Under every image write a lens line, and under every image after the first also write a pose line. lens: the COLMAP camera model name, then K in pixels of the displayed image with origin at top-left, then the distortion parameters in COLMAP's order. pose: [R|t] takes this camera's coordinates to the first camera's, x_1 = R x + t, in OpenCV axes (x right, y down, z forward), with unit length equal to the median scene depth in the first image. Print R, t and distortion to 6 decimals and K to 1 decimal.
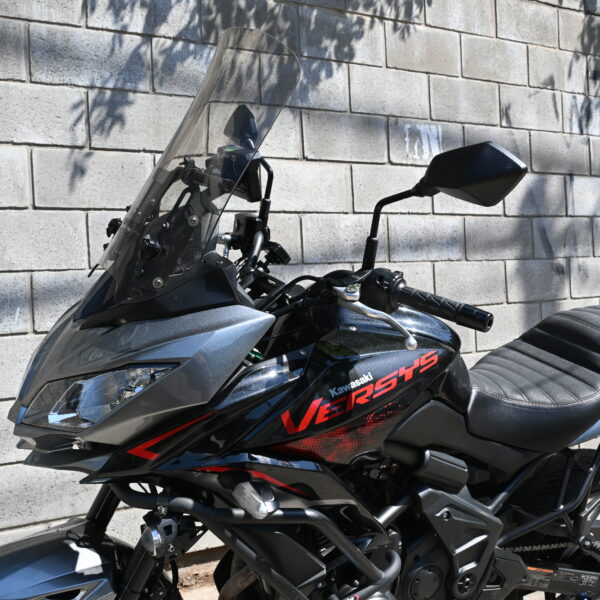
lens RADIAL K [[762.1, 0, 300.0], [0, 762.1, 300.0], [0, 0, 1]] dist [0.014451, -0.069124]
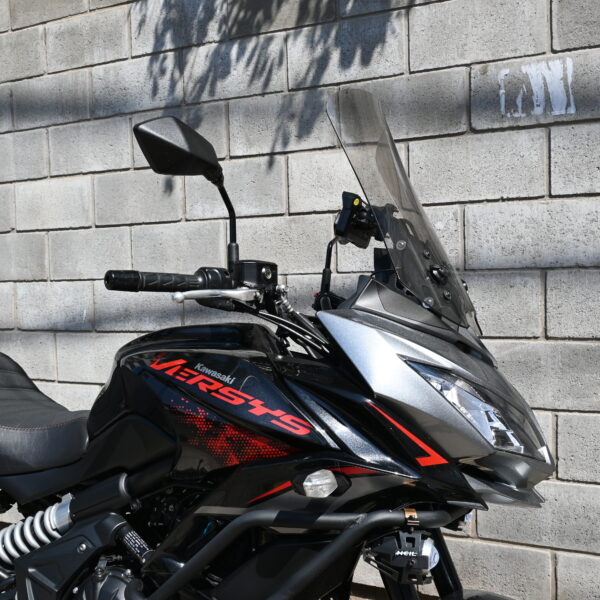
lens RADIAL K [[773.4, 0, 300.0], [0, 773.4, 300.0], [0, 0, 1]] dist [0.013359, 0.038262]
pose [[0.549123, 0.043184, -0.834625, 0.623741], [-0.023748, 0.999067, 0.036067, -0.043696], [0.835404, 0.000016, 0.549636, 0.458111]]
